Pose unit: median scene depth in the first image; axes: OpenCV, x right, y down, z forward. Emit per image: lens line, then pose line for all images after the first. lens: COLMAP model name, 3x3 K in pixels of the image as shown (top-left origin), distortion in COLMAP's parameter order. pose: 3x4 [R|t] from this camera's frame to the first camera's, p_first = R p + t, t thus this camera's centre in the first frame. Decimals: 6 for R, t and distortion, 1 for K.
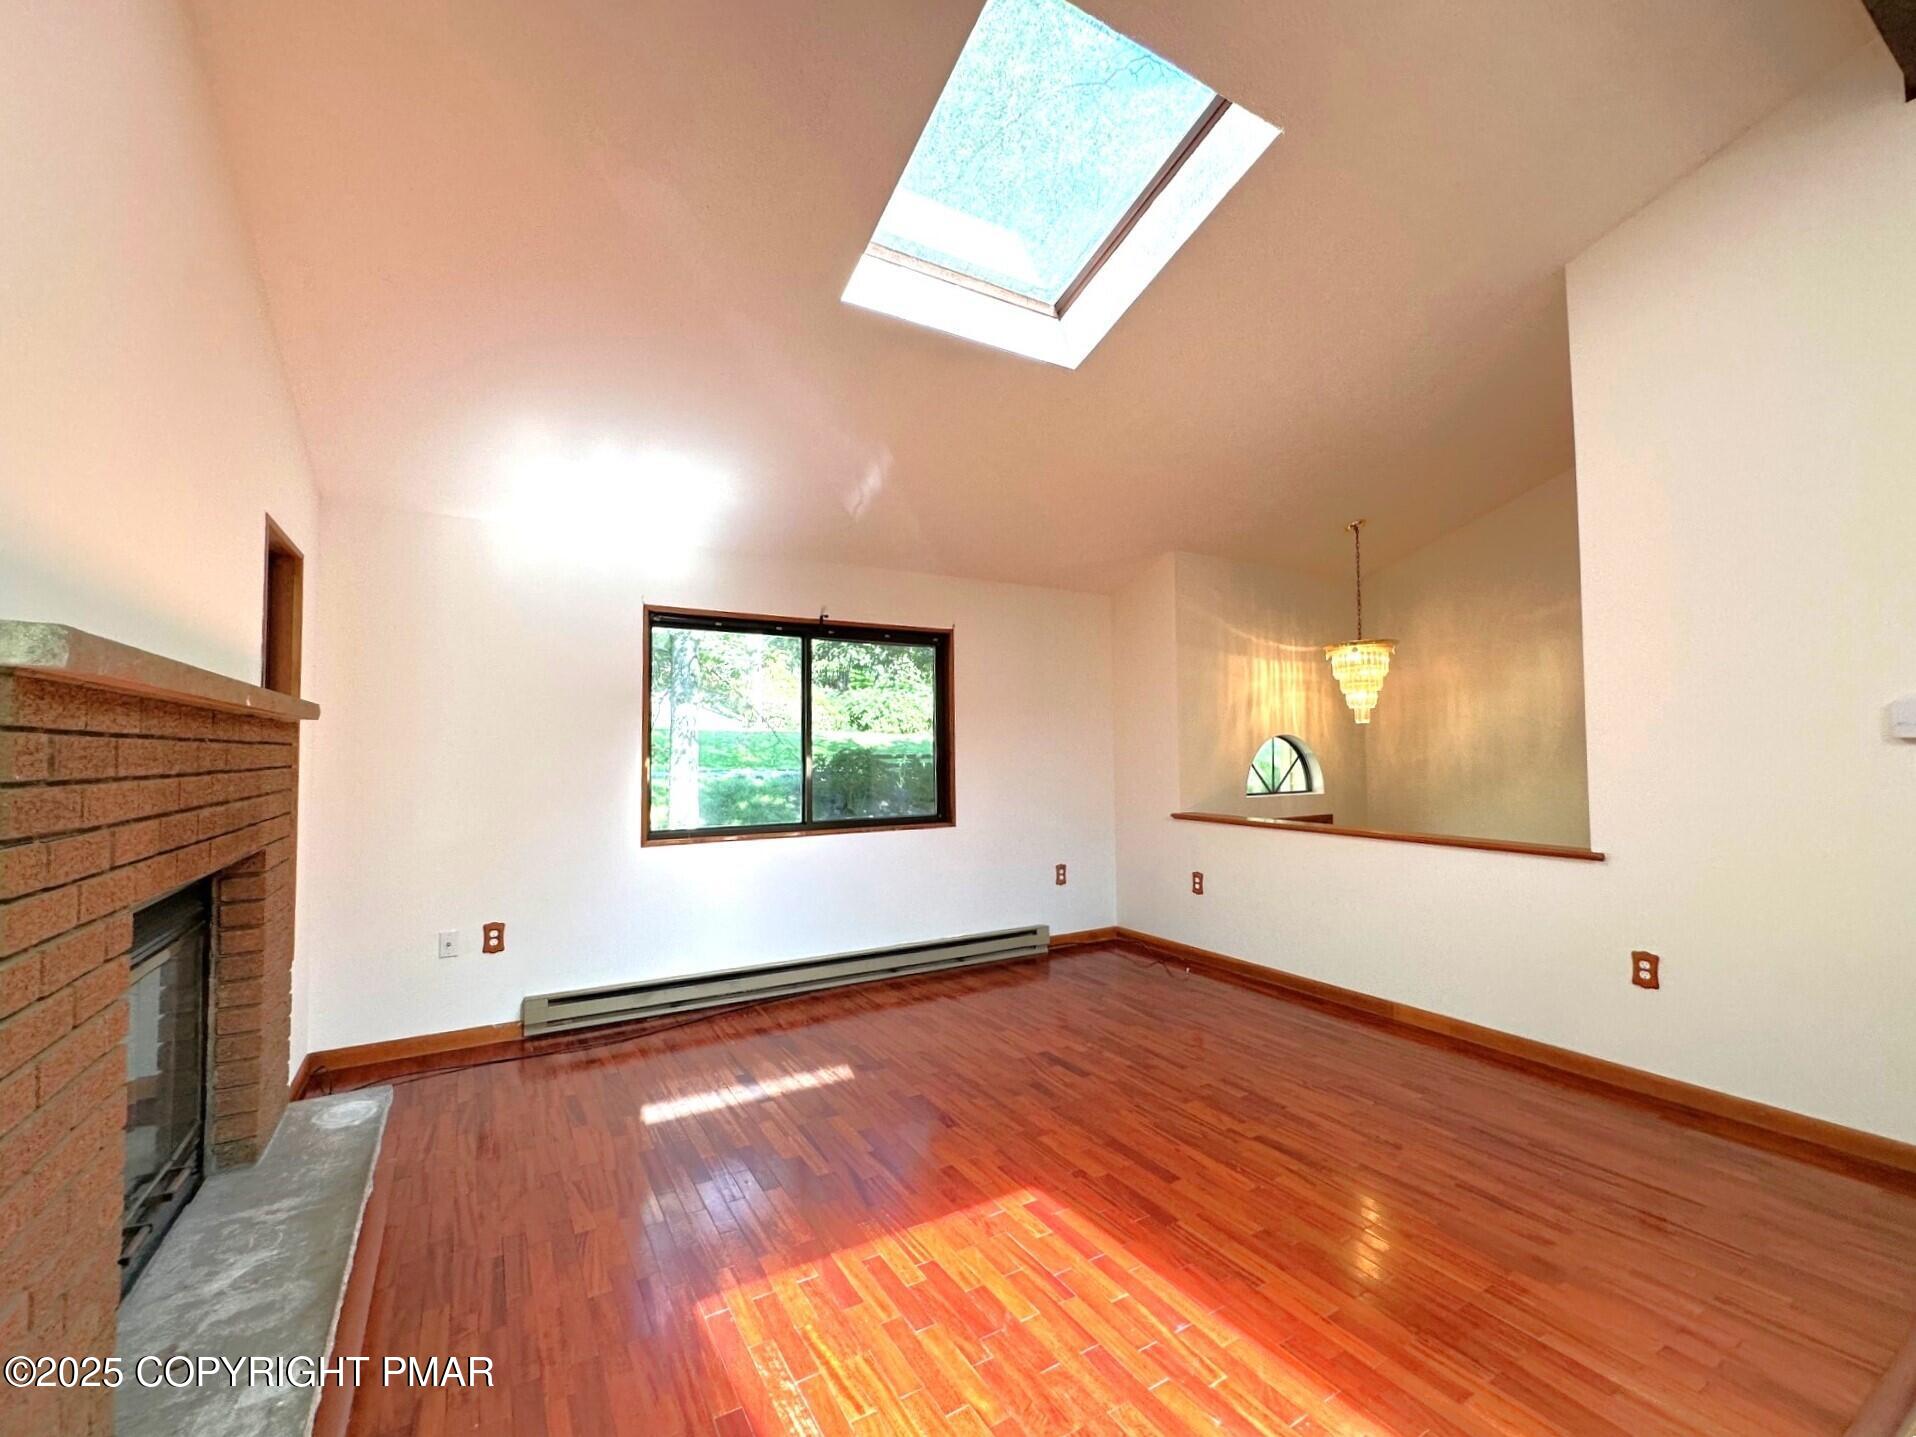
lens RADIAL K [[778.0, 0, 979.0], [0, 778.0, 729.6], [0, 0, 1]] dist [-0.002393, 0.000466]
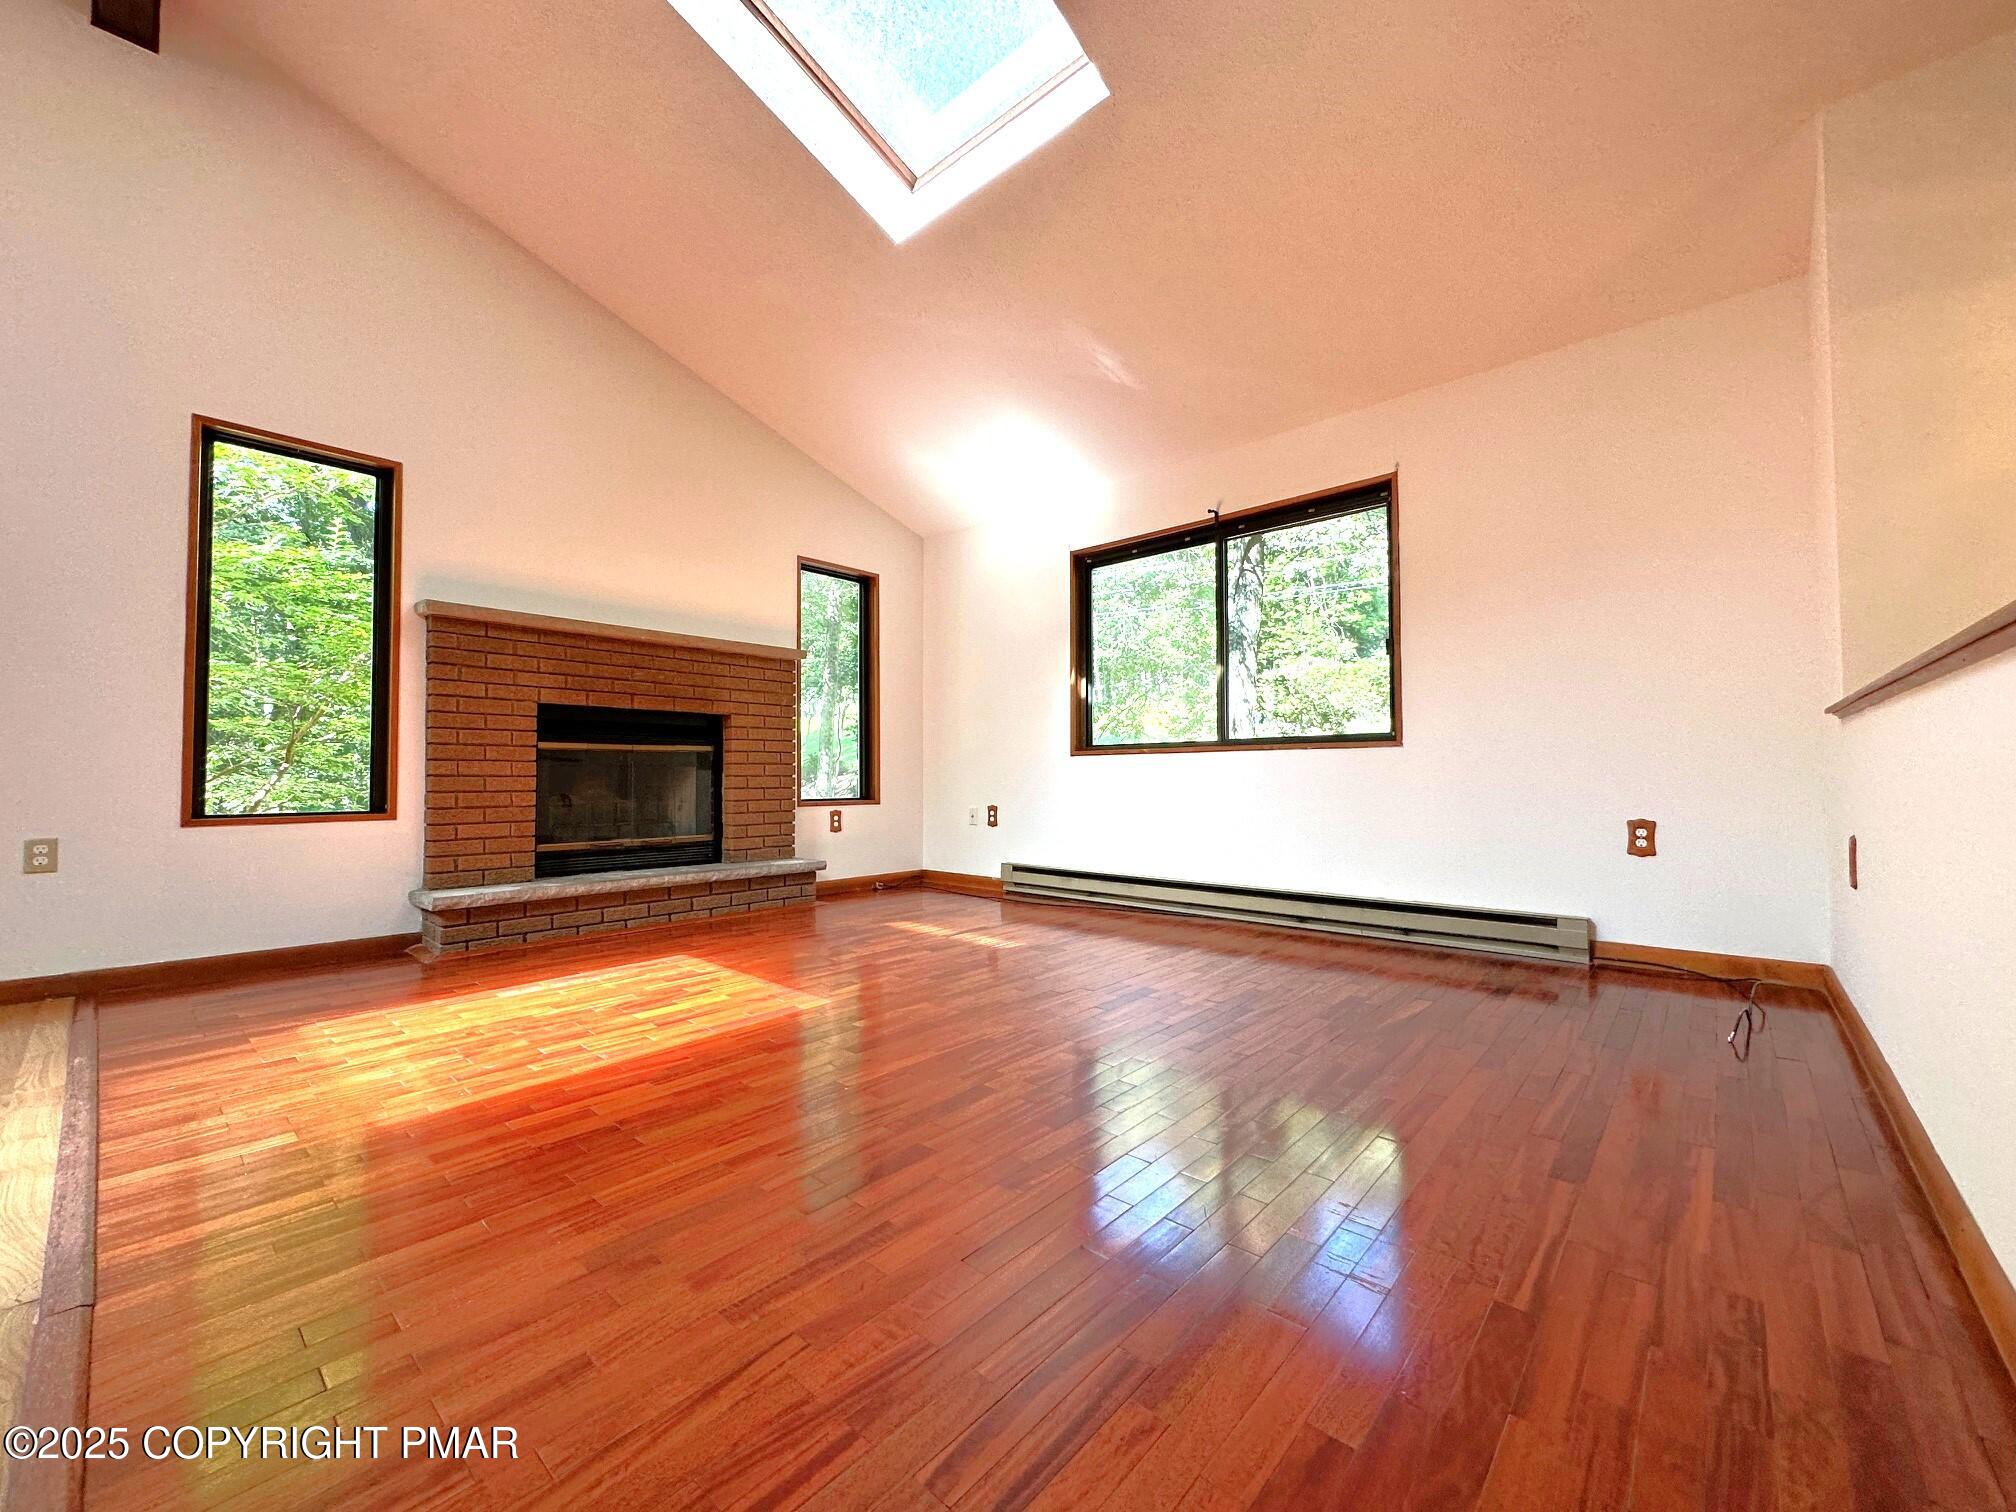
lens RADIAL K [[818.6, 0, 1027.8], [0, 818.6, 751.3], [0, 0, 1]] dist [-0.002393, 0.000466]
pose [[0.287701, -0.034705, -0.957091, 1.305661], [0.033322, 0.999101, -0.026212, 0.310543], [0.957140, -0.024351, 0.288599, 1.032908]]
